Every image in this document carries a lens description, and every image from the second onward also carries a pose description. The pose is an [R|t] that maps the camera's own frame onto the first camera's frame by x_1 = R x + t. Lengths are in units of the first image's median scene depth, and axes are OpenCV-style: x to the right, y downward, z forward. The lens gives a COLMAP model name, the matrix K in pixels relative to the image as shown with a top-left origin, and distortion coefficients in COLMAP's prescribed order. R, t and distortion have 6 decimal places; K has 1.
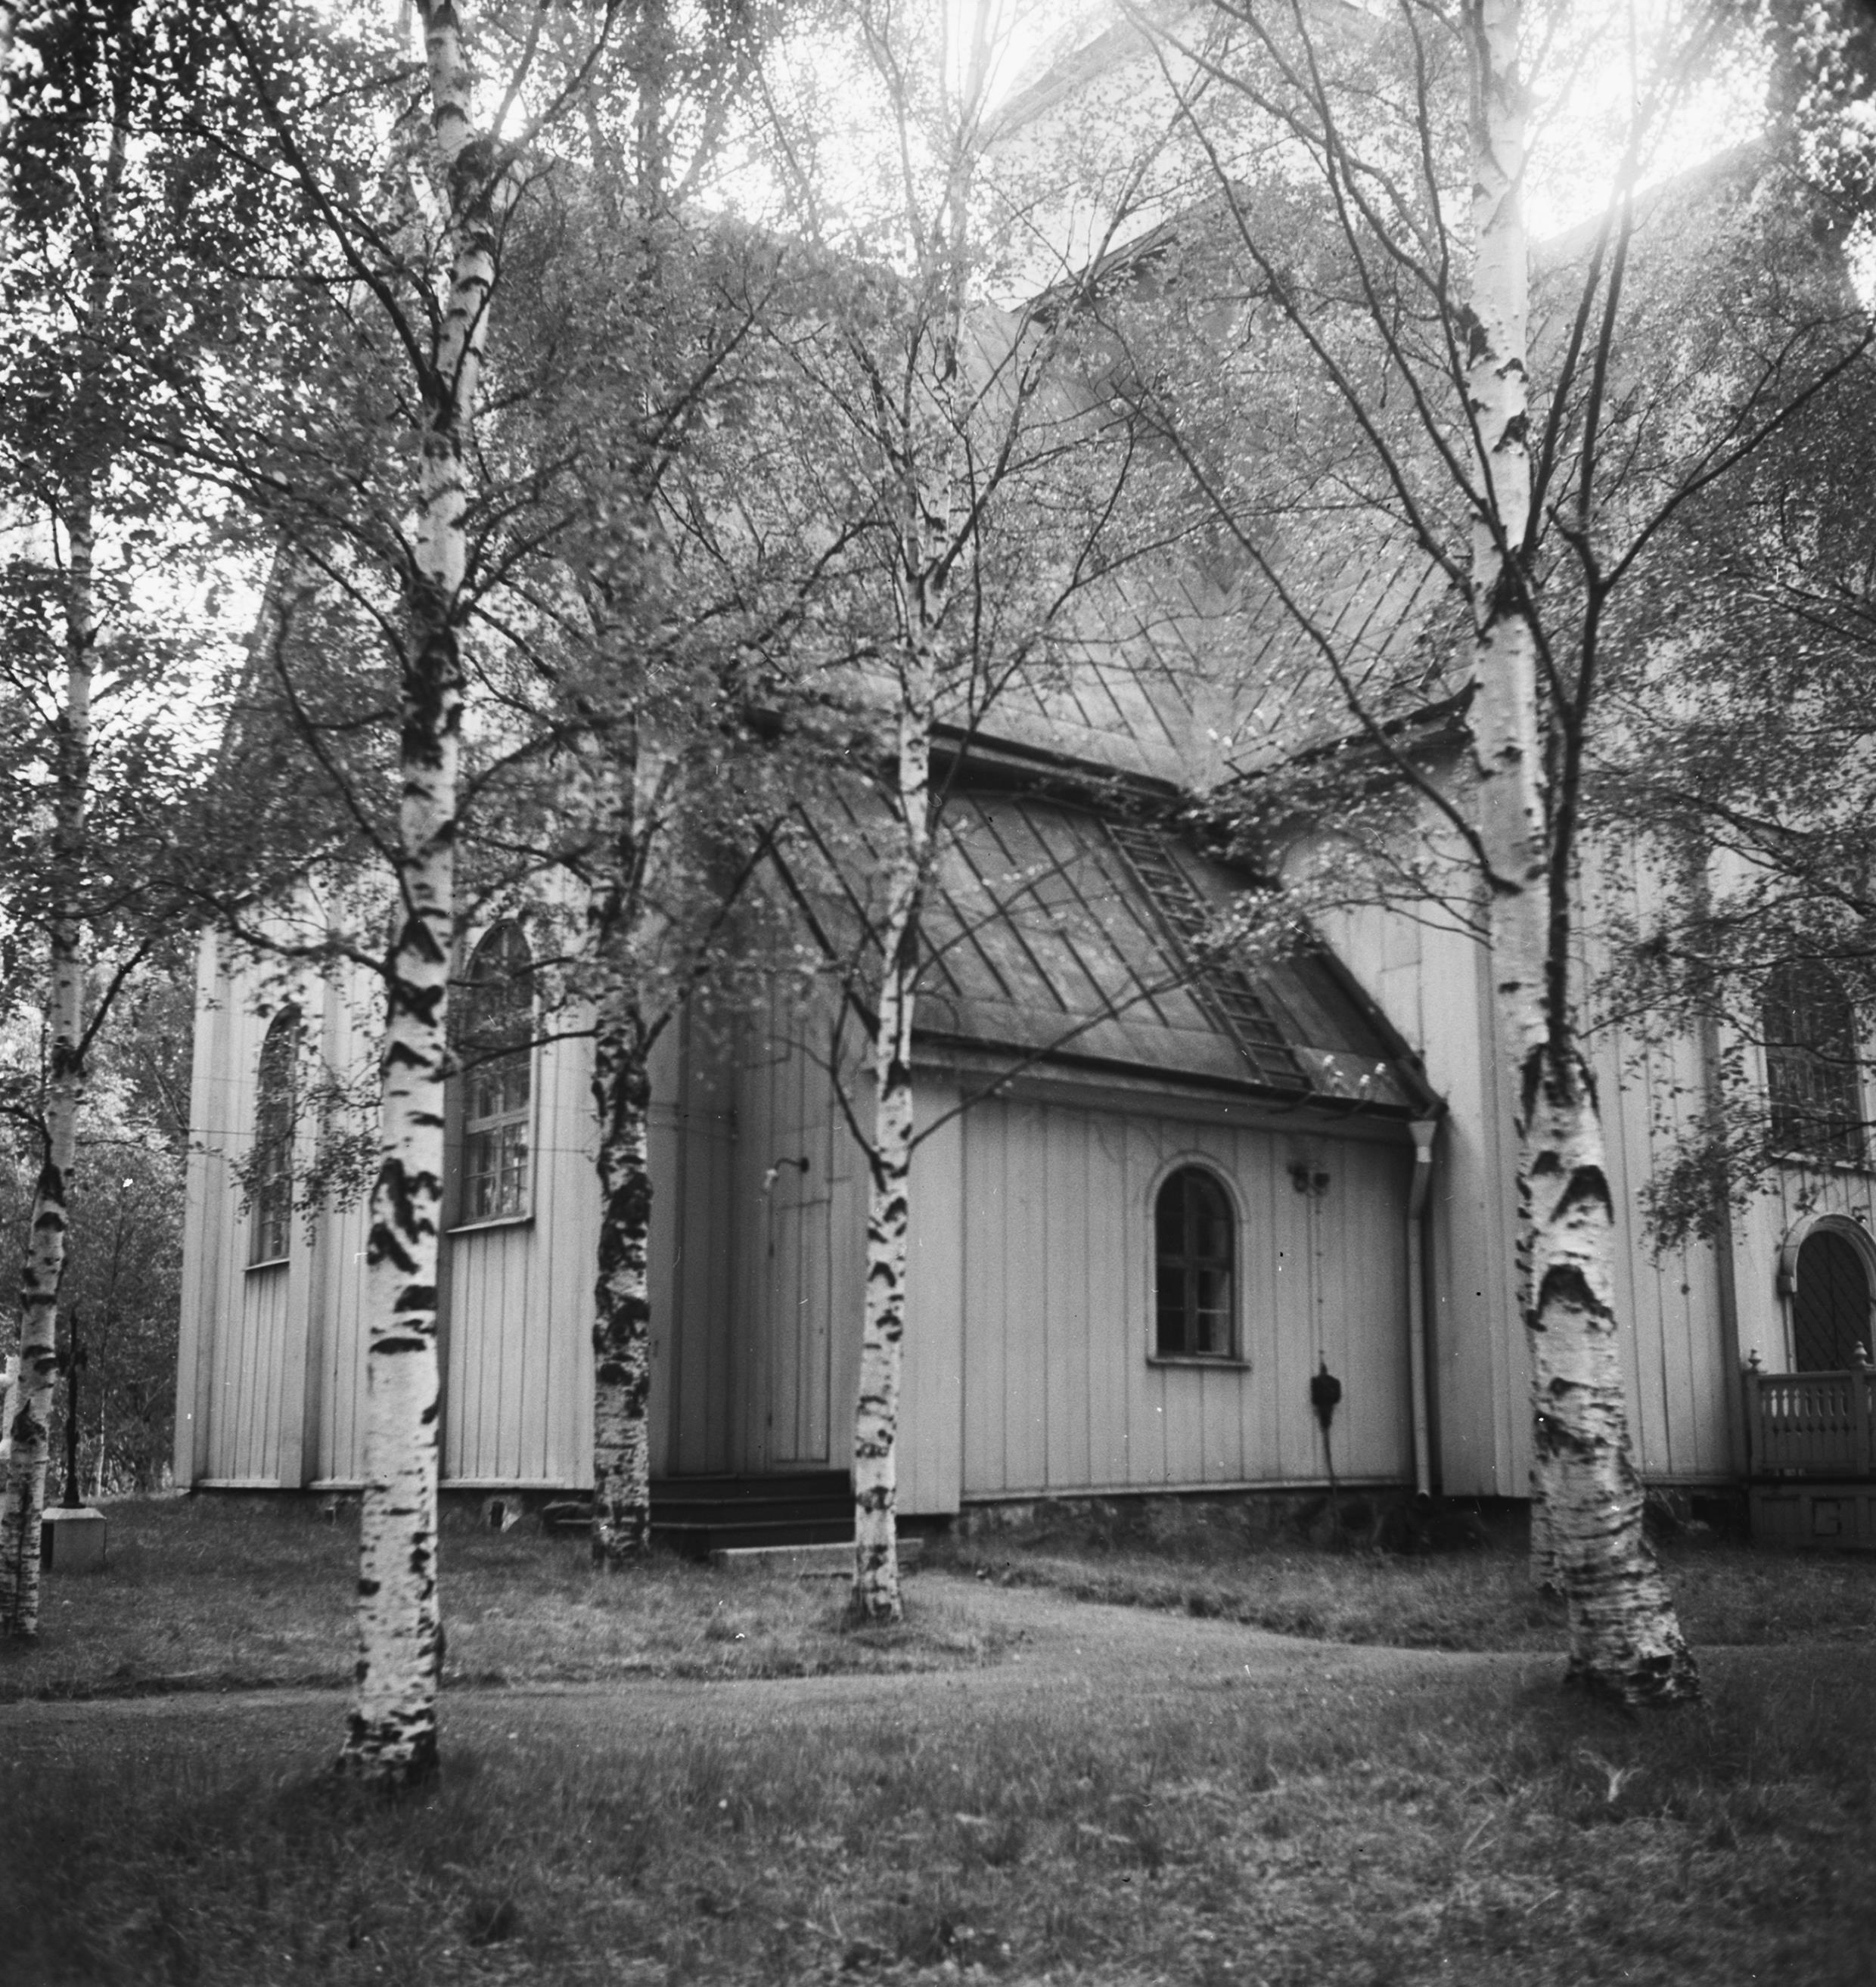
lens RADIAL K [[2326.4, 0, 940.3], [0, 2326.4, 1058.0], [0, 0, 1]] dist [0.020819, 0.008785]
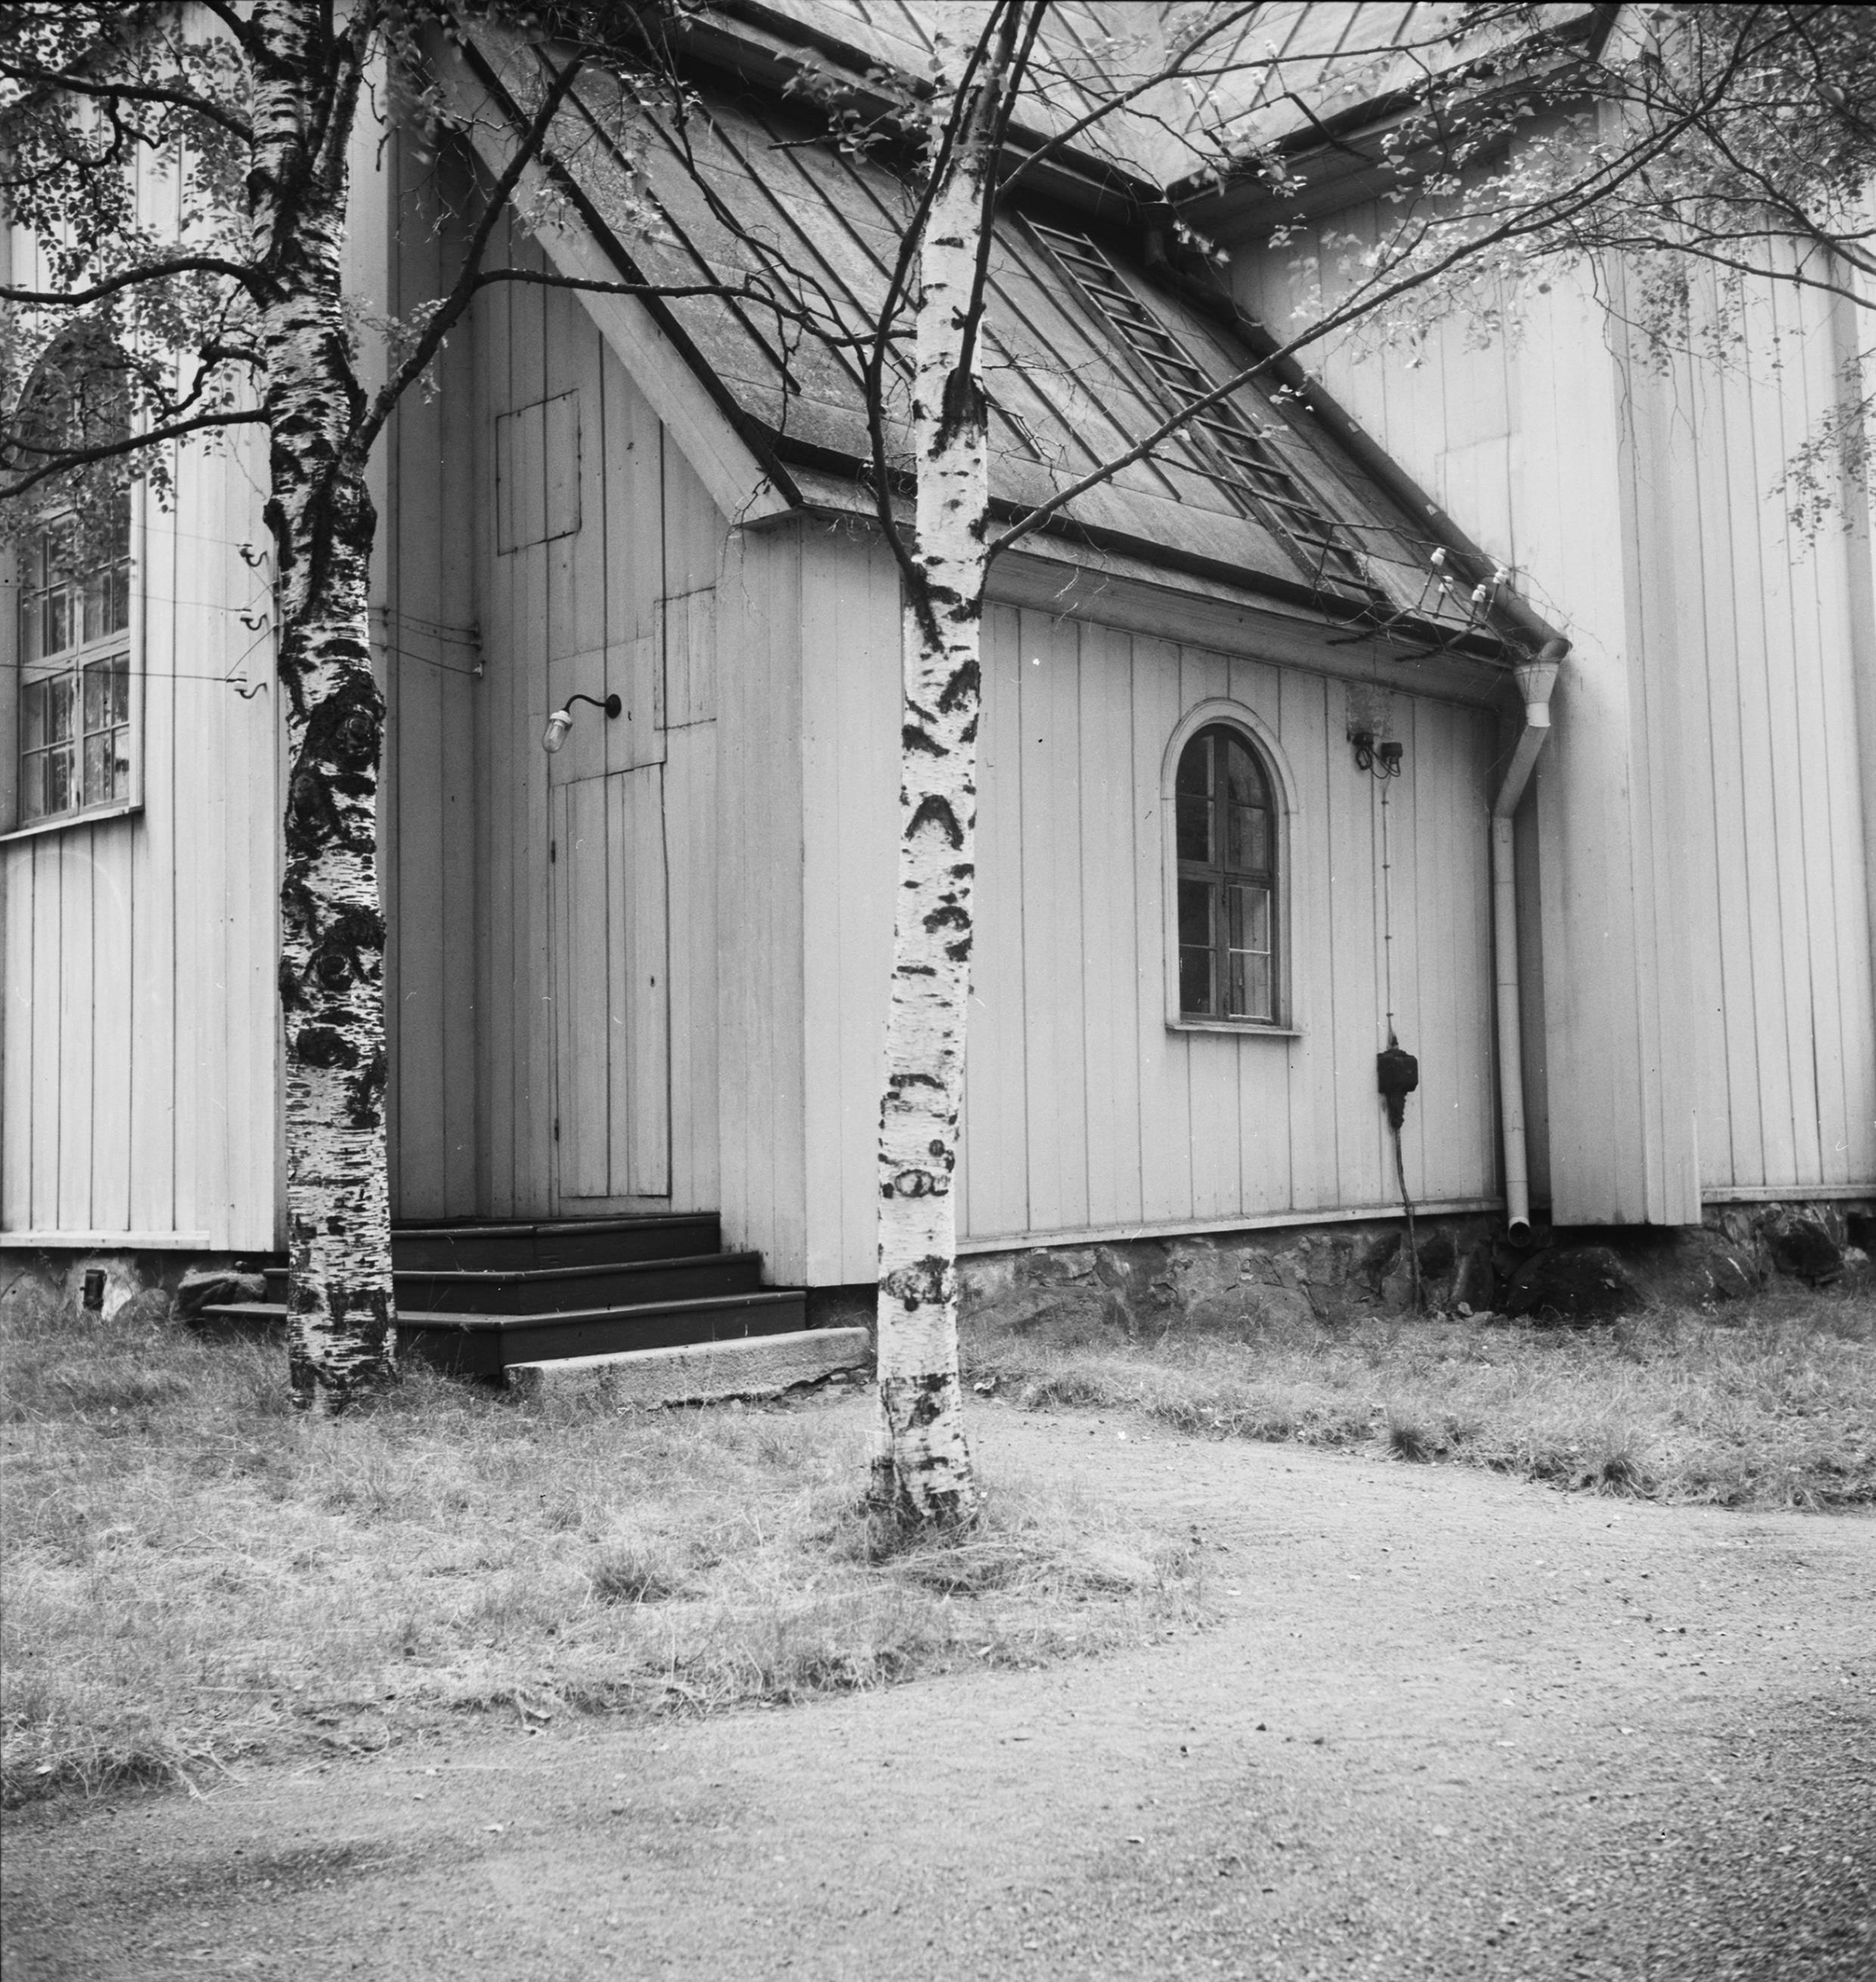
lens RADIAL K [[2432.7, 0, 940.1], [0, 2432.7, 1018.2], [0, 0, 1]] dist [-0.006348, -0.053650]
pose [[0.986973, -0.009240, 0.160622, -0.087527], [-0.008143, 0.994201, 0.107232, 0.066354], [-0.160681, -0.107143, 0.981174, 0.420100]]
